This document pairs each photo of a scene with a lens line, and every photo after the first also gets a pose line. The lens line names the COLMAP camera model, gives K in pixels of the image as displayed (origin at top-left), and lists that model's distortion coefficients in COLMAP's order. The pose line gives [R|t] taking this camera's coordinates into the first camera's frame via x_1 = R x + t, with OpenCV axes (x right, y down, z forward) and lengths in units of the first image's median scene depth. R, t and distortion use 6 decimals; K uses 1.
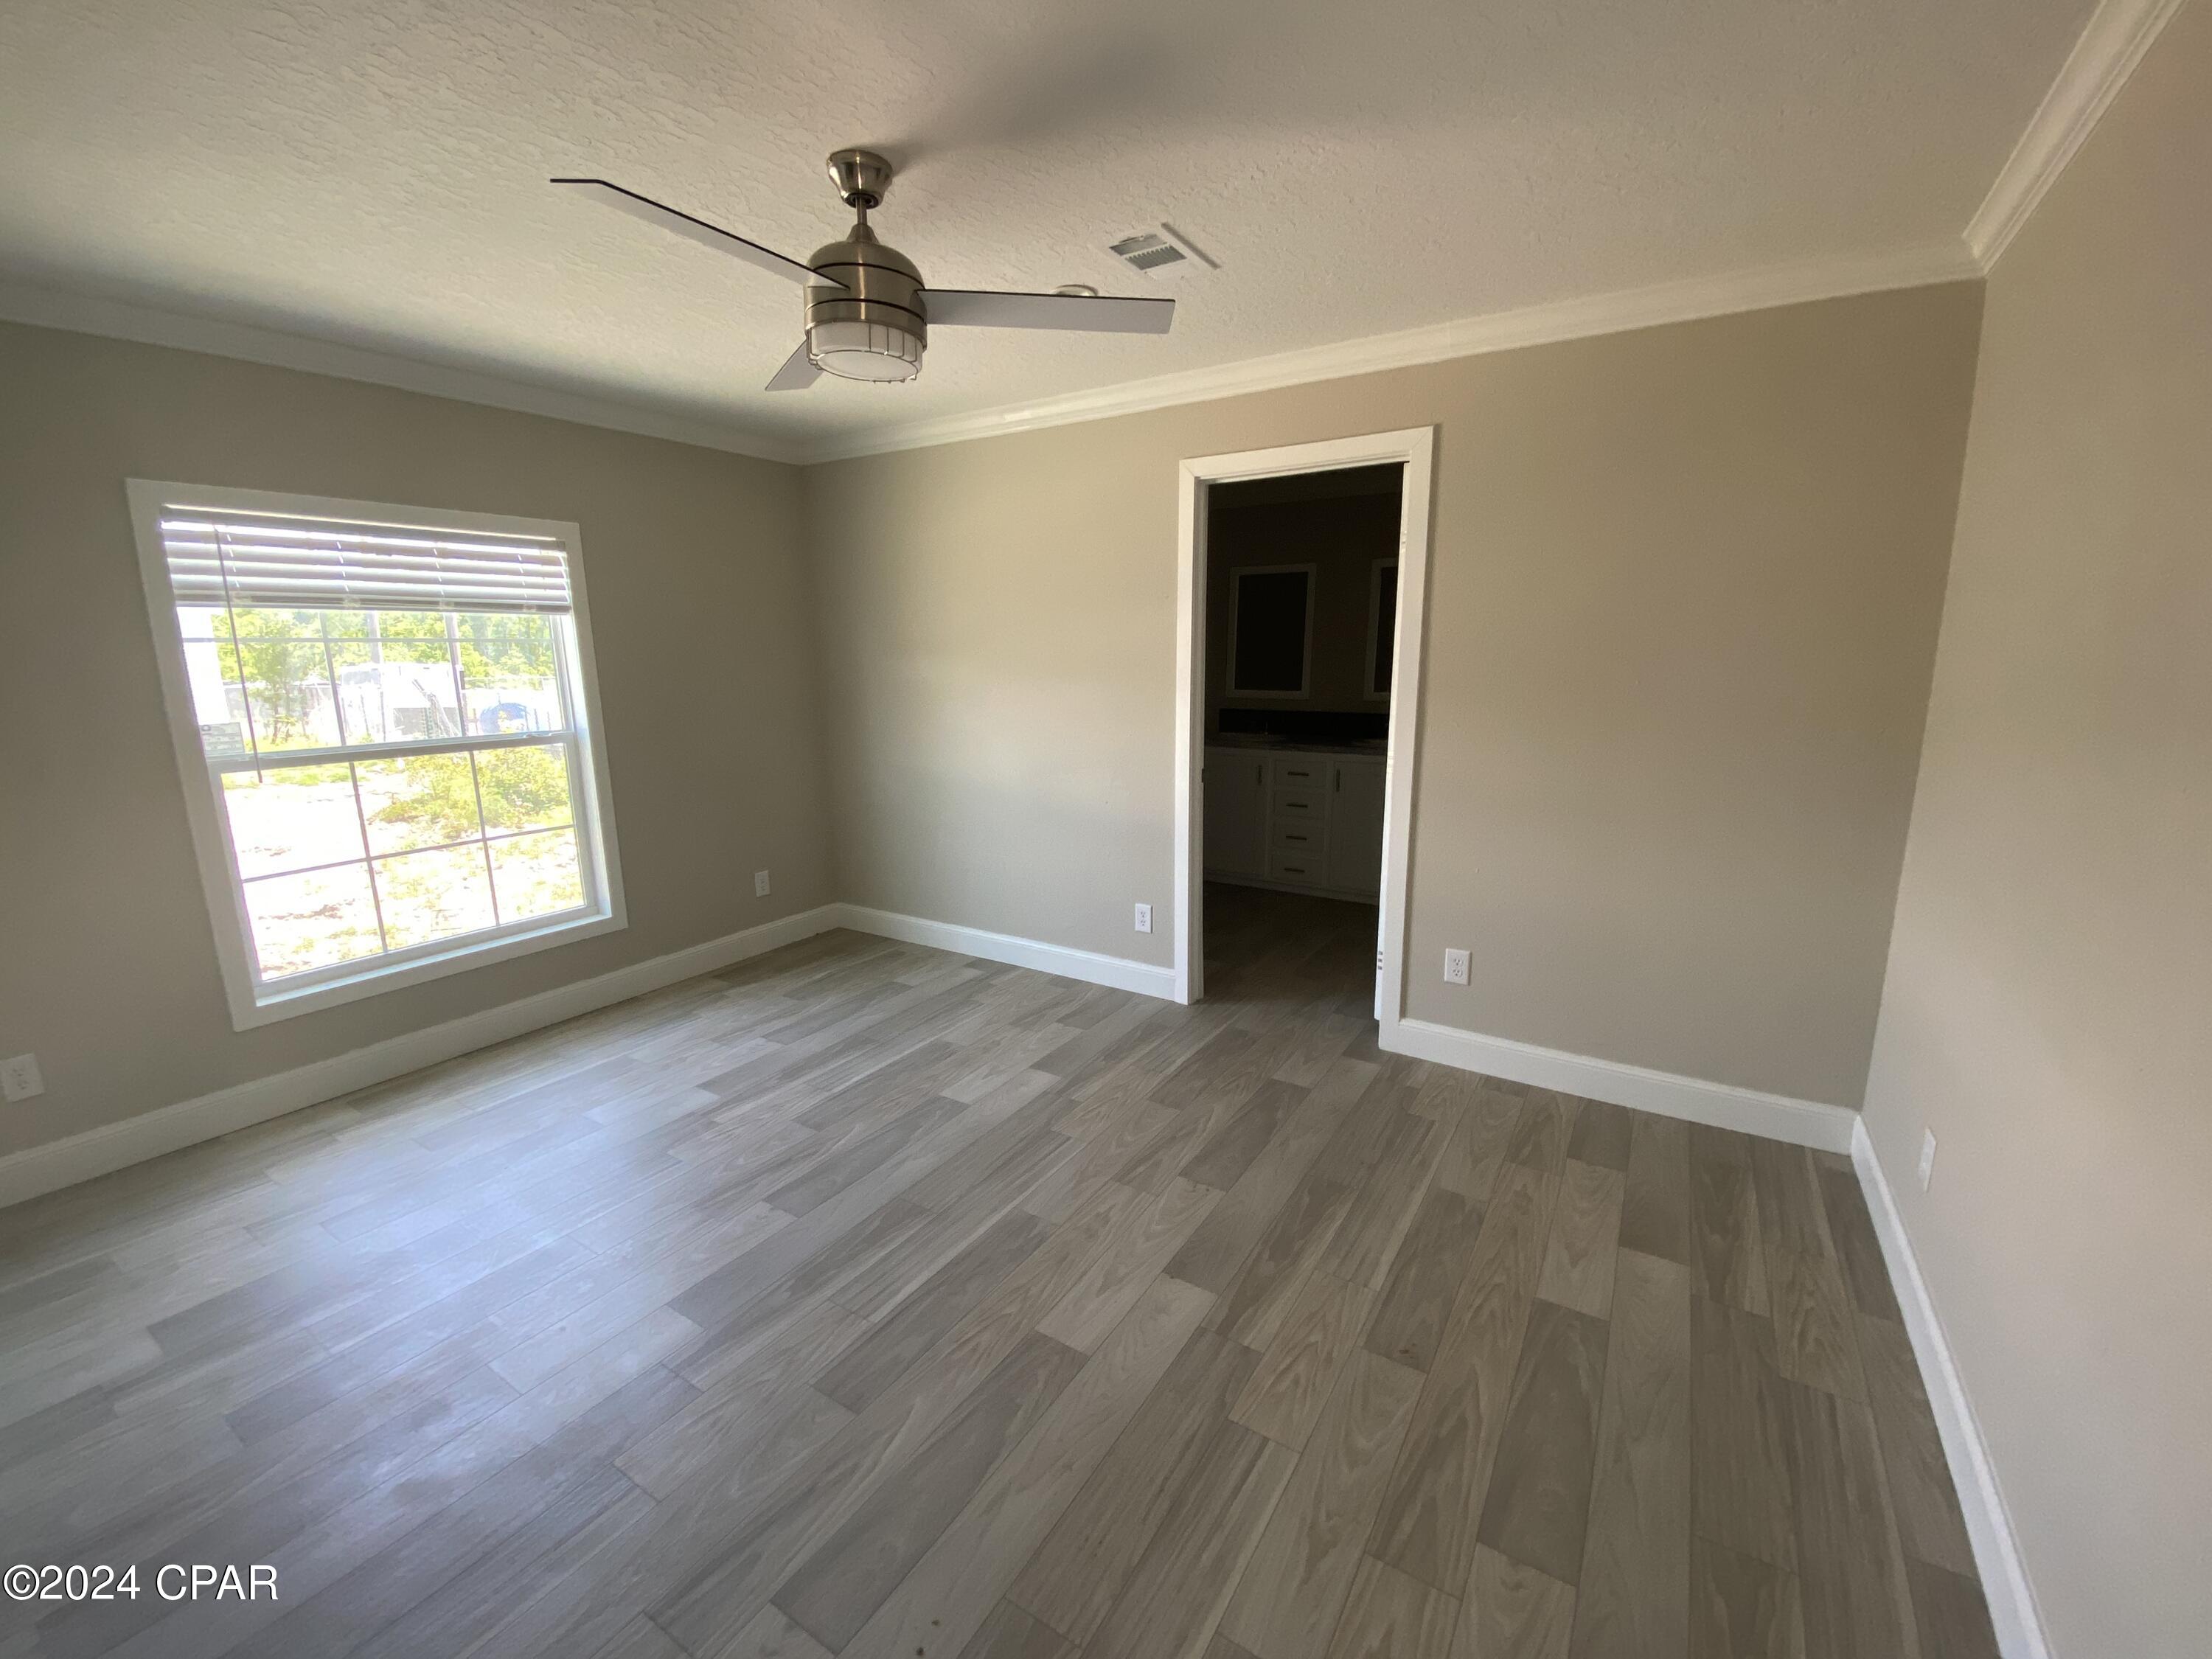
lens RADIAL K [[894.3, 0, 1114.6], [0, 894.3, 799.3], [0, 0, 1]] dist [0.000608, -0.006145]
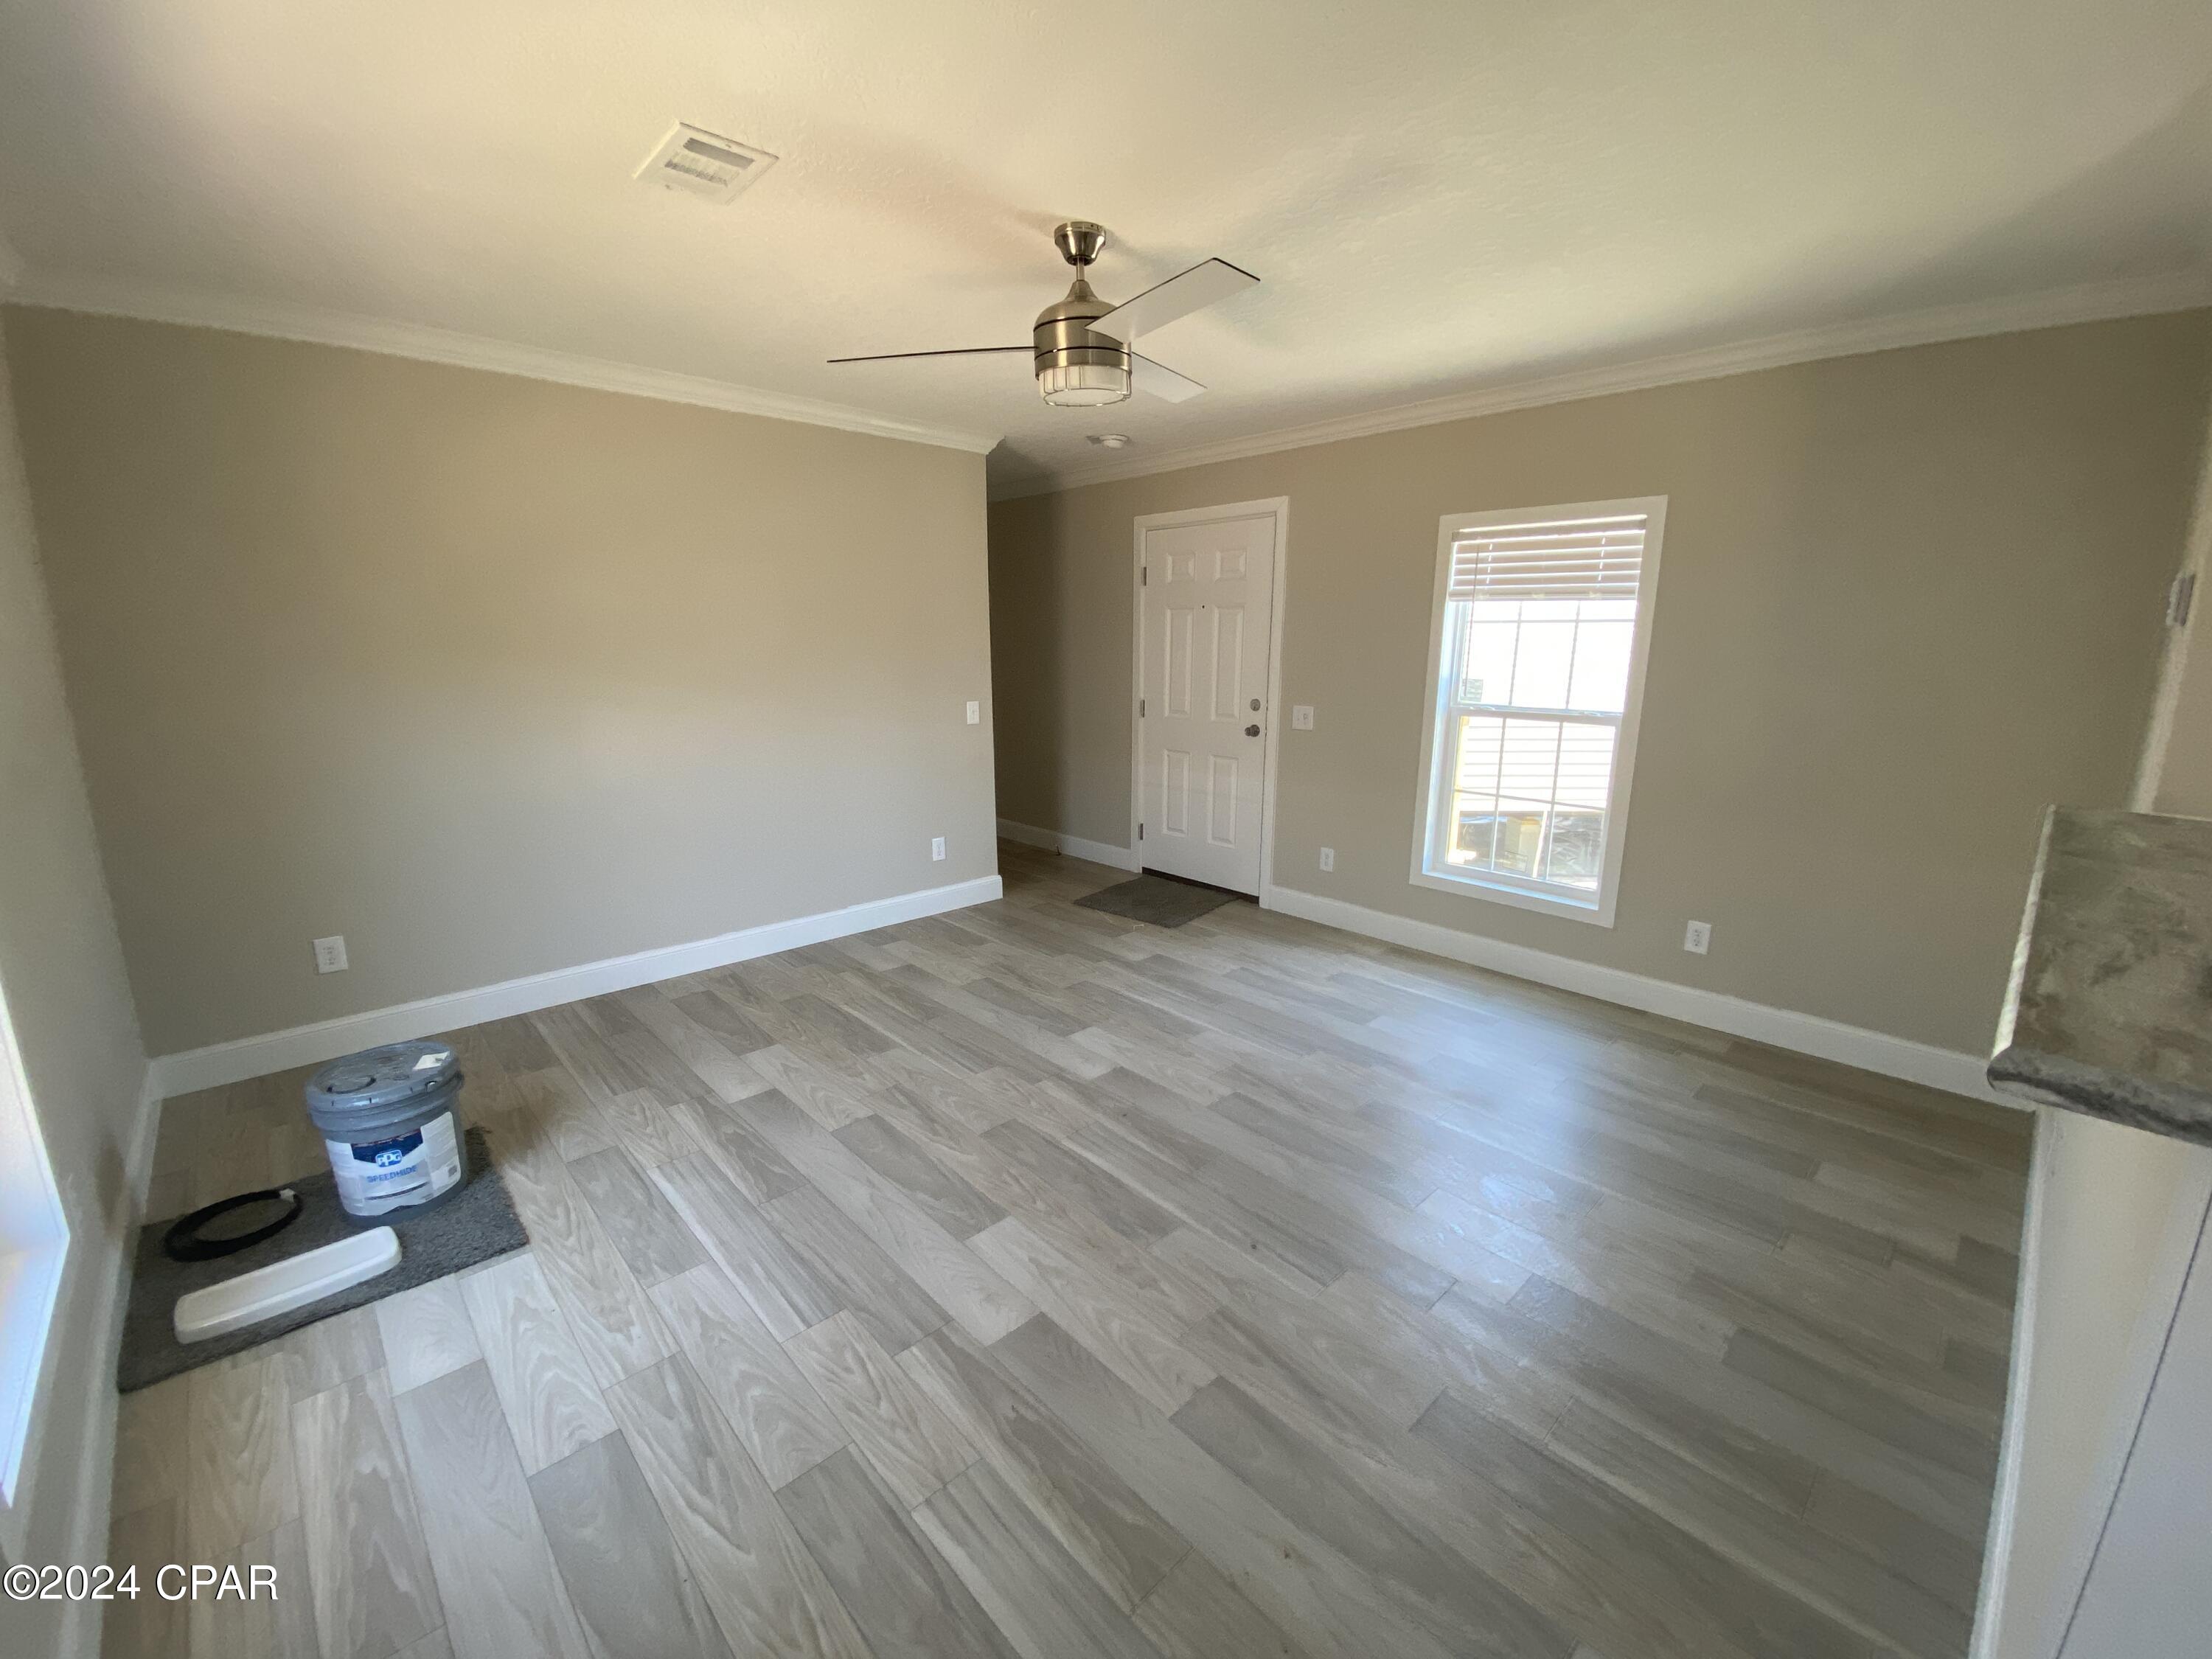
lens RADIAL K [[894.3, 0, 1120.4], [0, 894.3, 829.0], [0, 0, 1]] dist [0.000608, -0.006145]
pose [[-0.220801, 0.221508, -0.949832, 0.920968], [-0.165821, 0.951164, 0.260366, -0.236161], [0.961119, 0.214992, -0.173287, 1.286015]]
